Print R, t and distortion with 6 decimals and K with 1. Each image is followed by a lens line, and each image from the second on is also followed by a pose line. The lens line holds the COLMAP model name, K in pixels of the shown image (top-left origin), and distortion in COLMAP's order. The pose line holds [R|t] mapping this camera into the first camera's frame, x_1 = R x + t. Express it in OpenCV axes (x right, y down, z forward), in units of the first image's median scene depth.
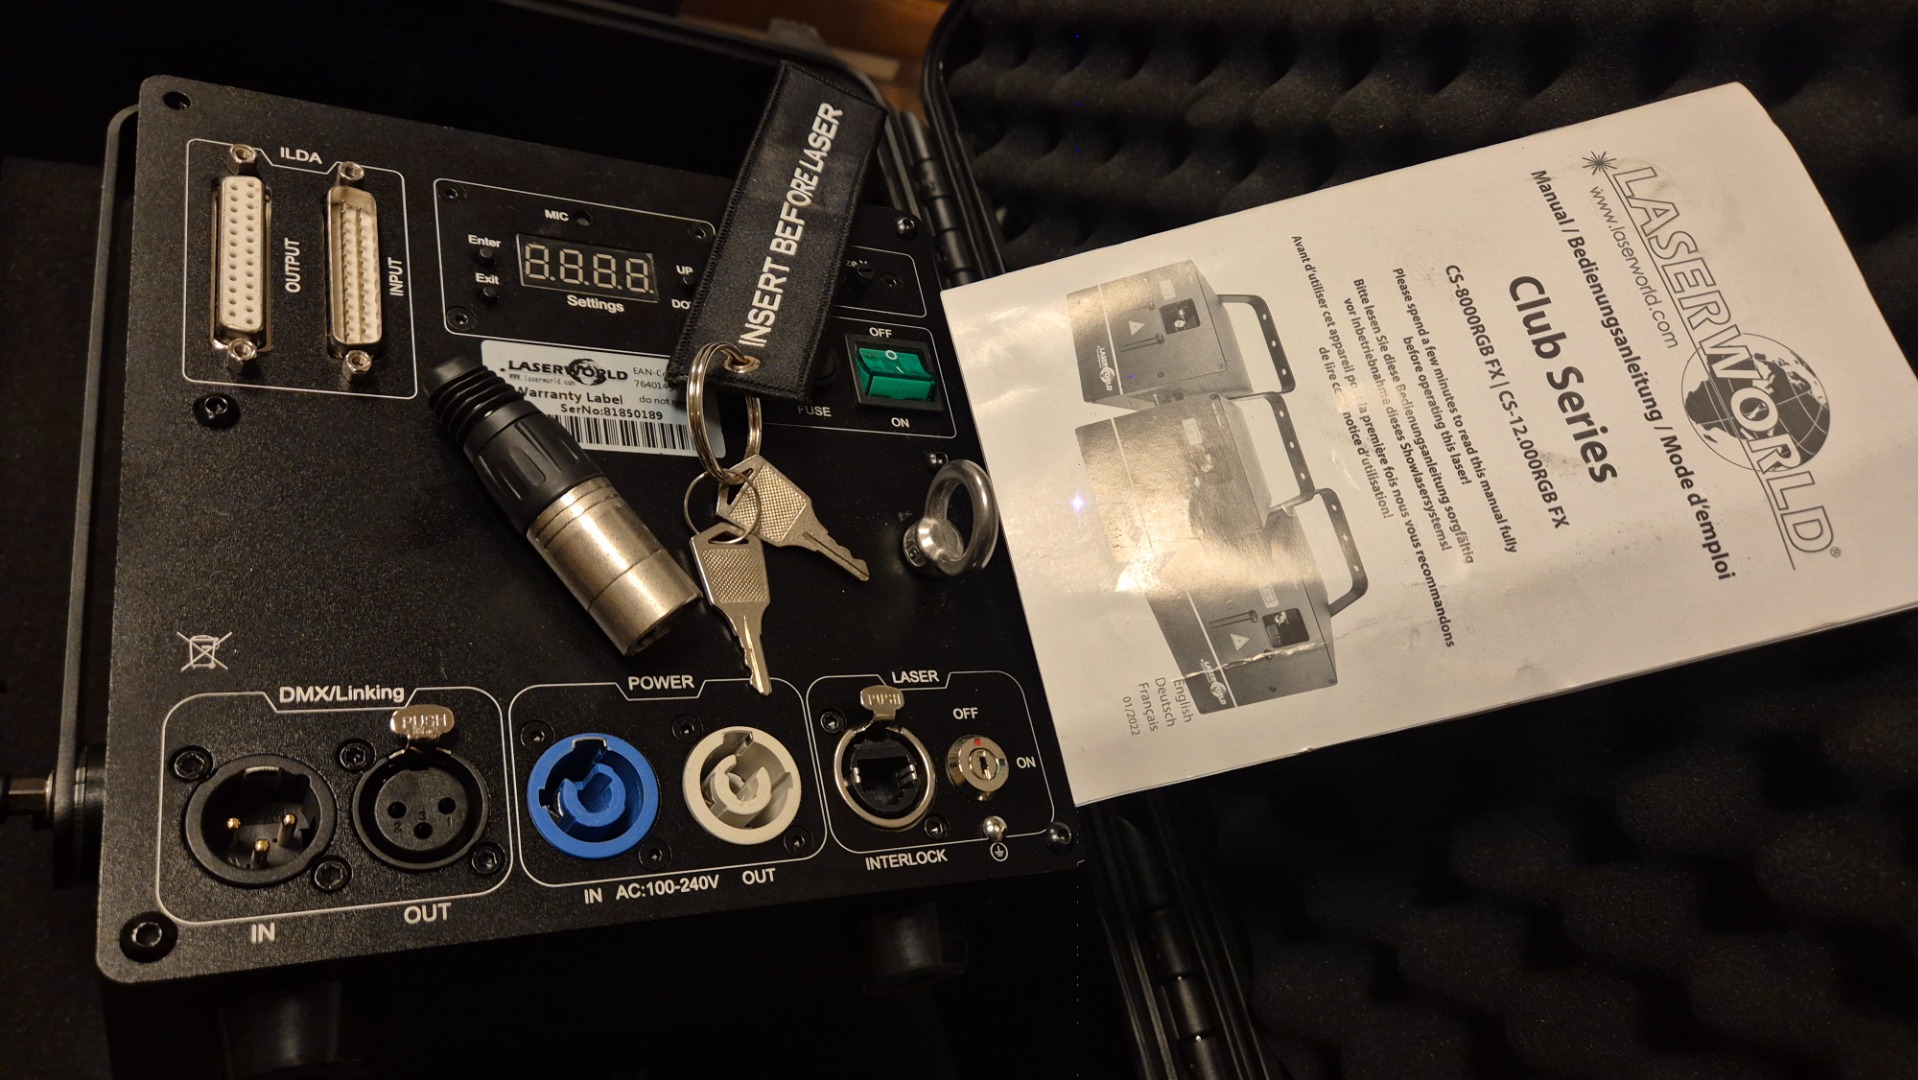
lens RADIAL K [[1290.9, 0, 959.0], [0, 1290.9, 540.0], [0, 0, 1]] dist [0.007947, 0.001295]
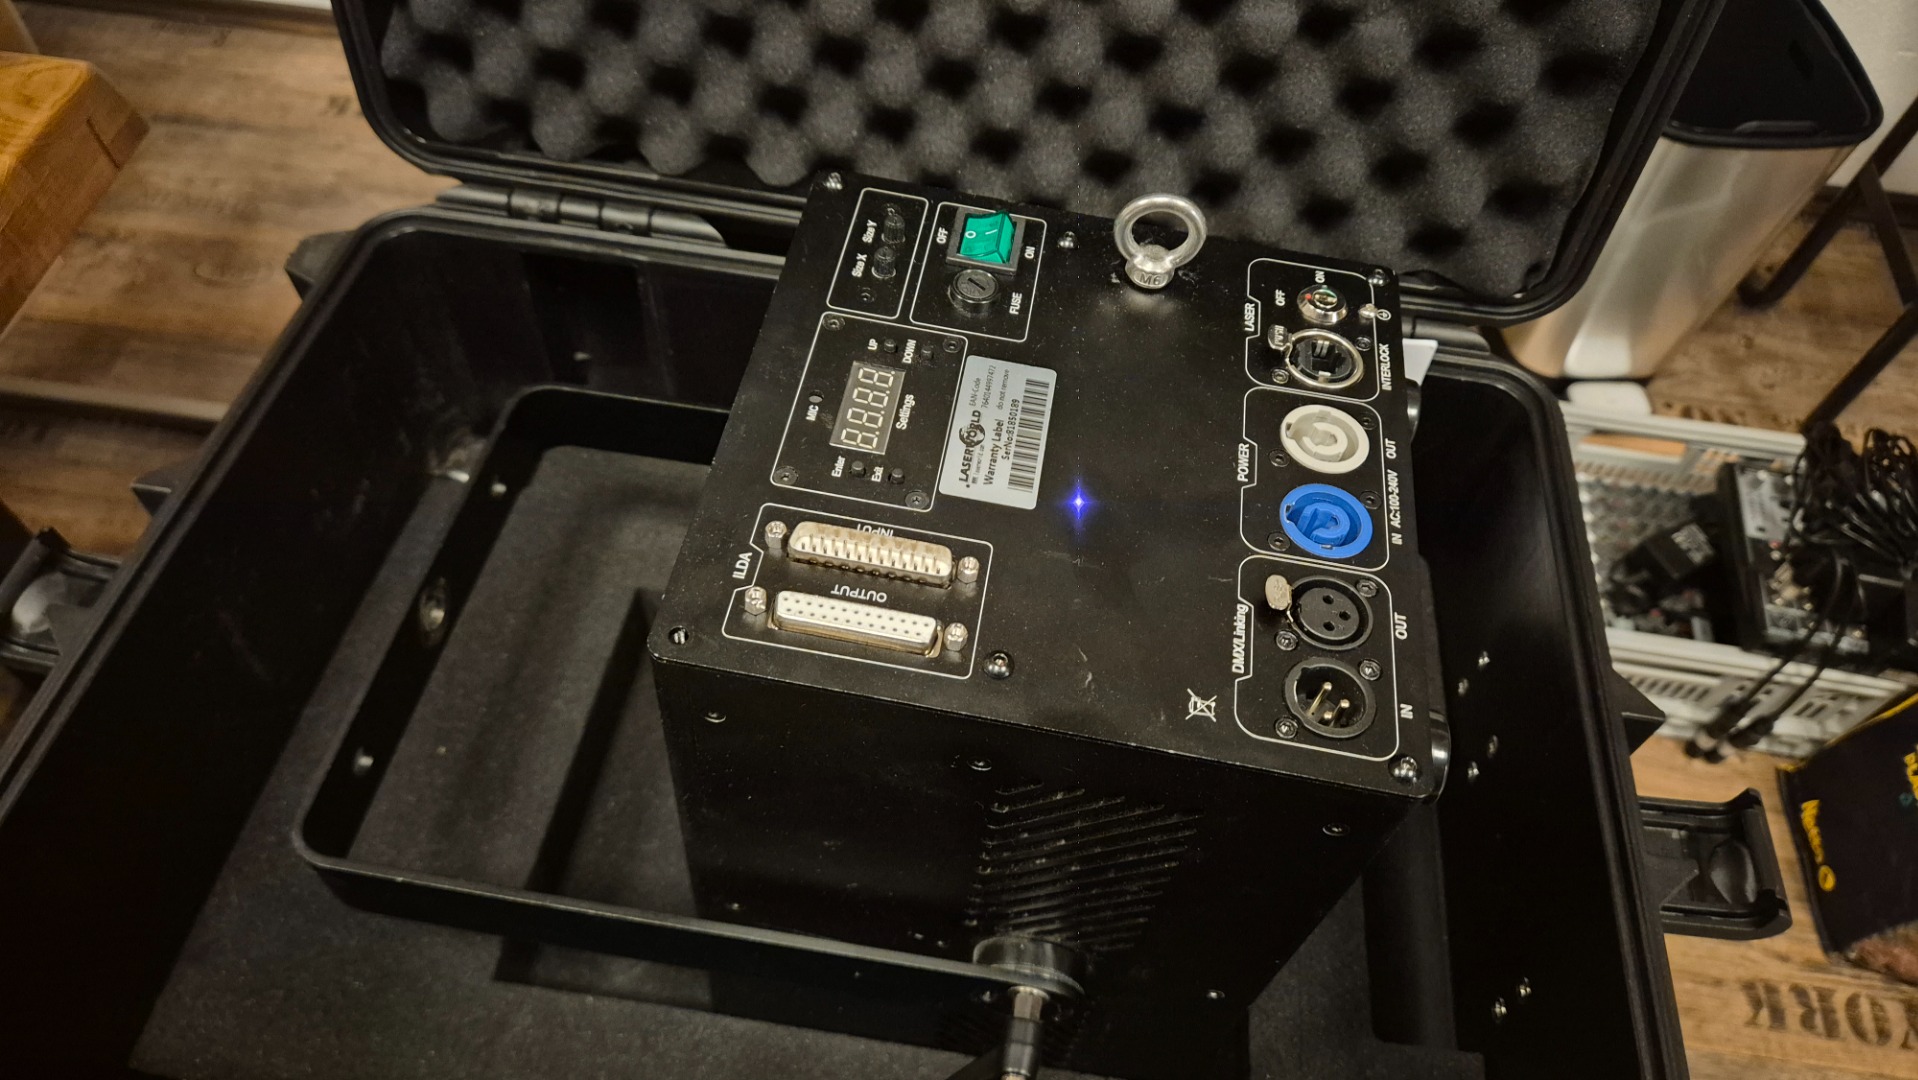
lens RADIAL K [[1290.9, 0, 959.0], [0, 1290.9, 540.0], [0, 0, 1]] dist [0.007947, 0.001295]
pose [[0.390072, -0.910995, 0.133910, -0.558931], [0.833253, 0.411125, 0.369683, -0.563232], [-0.391833, -0.032622, 0.919458, -0.126242]]
